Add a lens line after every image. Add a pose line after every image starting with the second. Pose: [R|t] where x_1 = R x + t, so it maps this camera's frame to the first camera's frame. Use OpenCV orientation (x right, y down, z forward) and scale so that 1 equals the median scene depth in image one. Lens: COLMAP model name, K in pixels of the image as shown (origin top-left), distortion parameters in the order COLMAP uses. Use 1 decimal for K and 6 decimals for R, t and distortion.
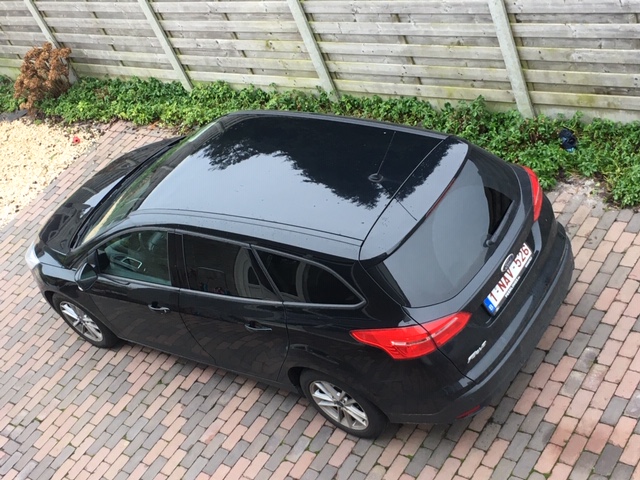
lens RADIAL K [[967.5, 0, 317.8], [0, 967.5, 240.2], [0, 0, 1]] dist [0.077220, 0.000000]
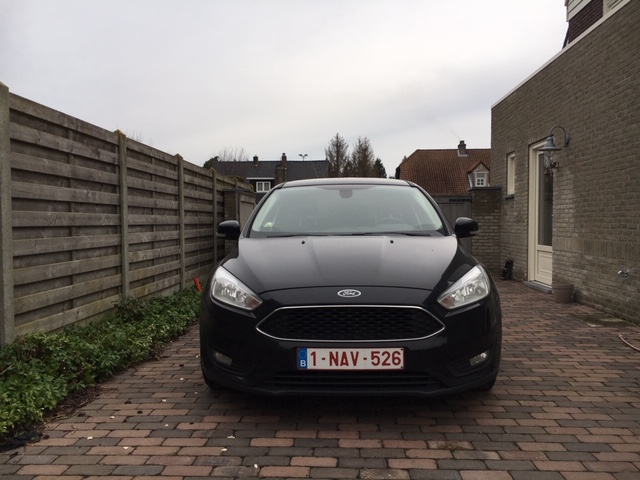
lens RADIAL K [[543.1, 0, 320.2], [0, 543.1, 238.8], [0, 0, 1]] dist [0.061816, -0.072618]
pose [[-0.515802, 0.330165, 0.790531, -0.652351], [0.680563, 0.718397, 0.144013, -0.157075], [-0.520366, 0.612289, -0.595249, 1.511096]]
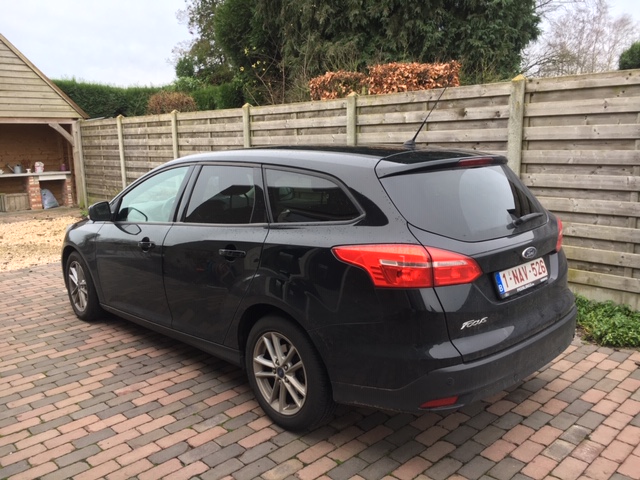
lens RADIAL K [[543.1, 0, 318.1], [0, 543.1, 242.6], [0, 0, 1]] dist [0.061816, -0.072618]
pose [[0.929735, 0.356328, -0.092856, 0.052367], [-0.360246, 0.827965, -0.429763, 0.245664], [-0.076255, 0.433017, 0.898155, 0.480610]]
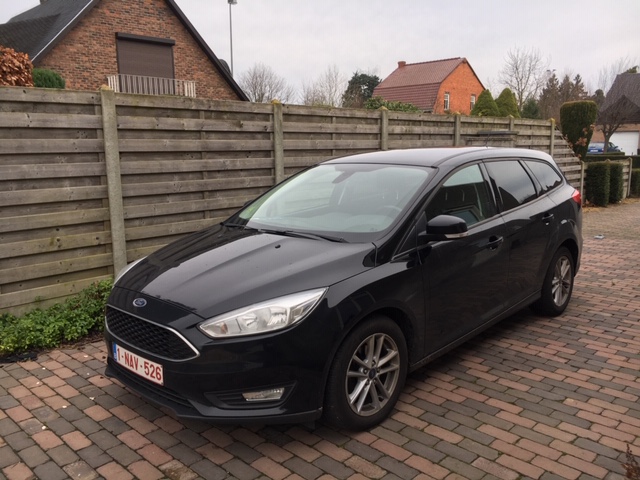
lens RADIAL K [[543.1, 0, 321.8], [0, 543.1, 238.9], [0, 0, 1]] dist [0.061816, -0.072618]
pose [[0.125628, 0.190003, 0.973713, -0.737827], [0.596763, 0.769591, -0.227166, 0.088788], [-0.792522, 0.609614, -0.016704, 1.147872]]
